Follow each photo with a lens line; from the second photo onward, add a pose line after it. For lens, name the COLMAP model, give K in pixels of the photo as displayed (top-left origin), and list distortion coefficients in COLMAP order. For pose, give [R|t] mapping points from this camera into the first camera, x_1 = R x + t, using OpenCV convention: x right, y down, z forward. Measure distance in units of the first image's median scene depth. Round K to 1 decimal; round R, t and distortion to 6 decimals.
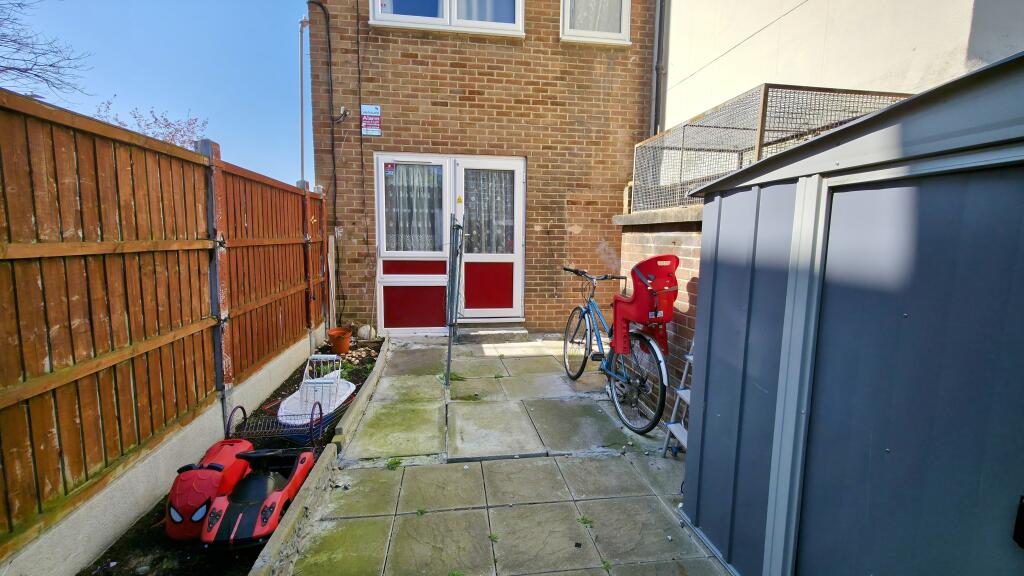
lens RADIAL K [[417.9, 0, 507.2], [0, 417.9, 281.6], [0, 0, 1]] dist [0.003231, 0.000038]
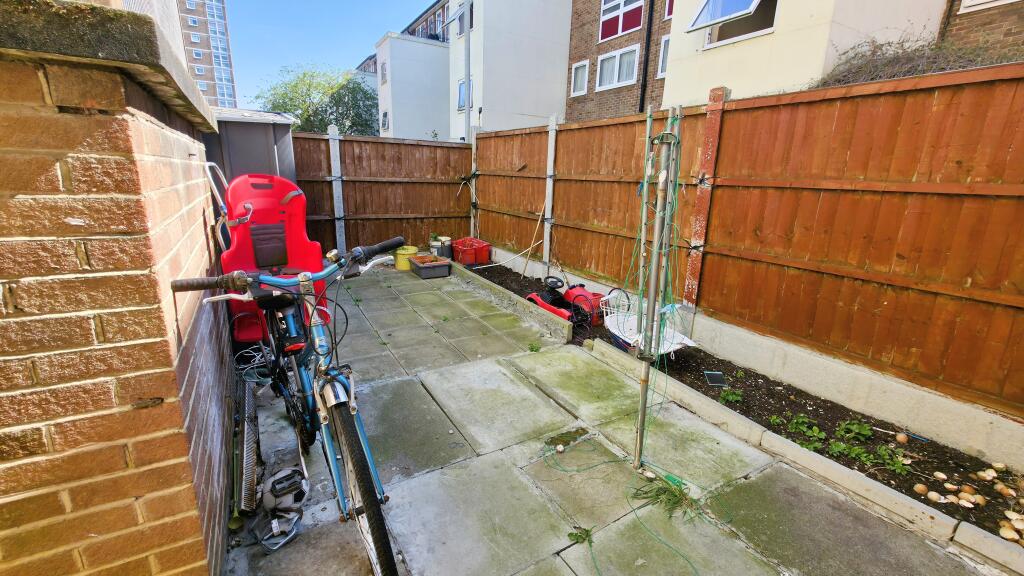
lens RADIAL K [[417.9, 0, 511.3], [0, 417.9, 284.4], [0, 0, 1]] dist [0.003231, 0.000038]
pose [[-0.918294, 0.065789, -0.390395, 0.232101], [-0.079527, 0.935343, 0.344688, -0.155366], [0.387830, 0.347572, -0.853687, 1.637641]]
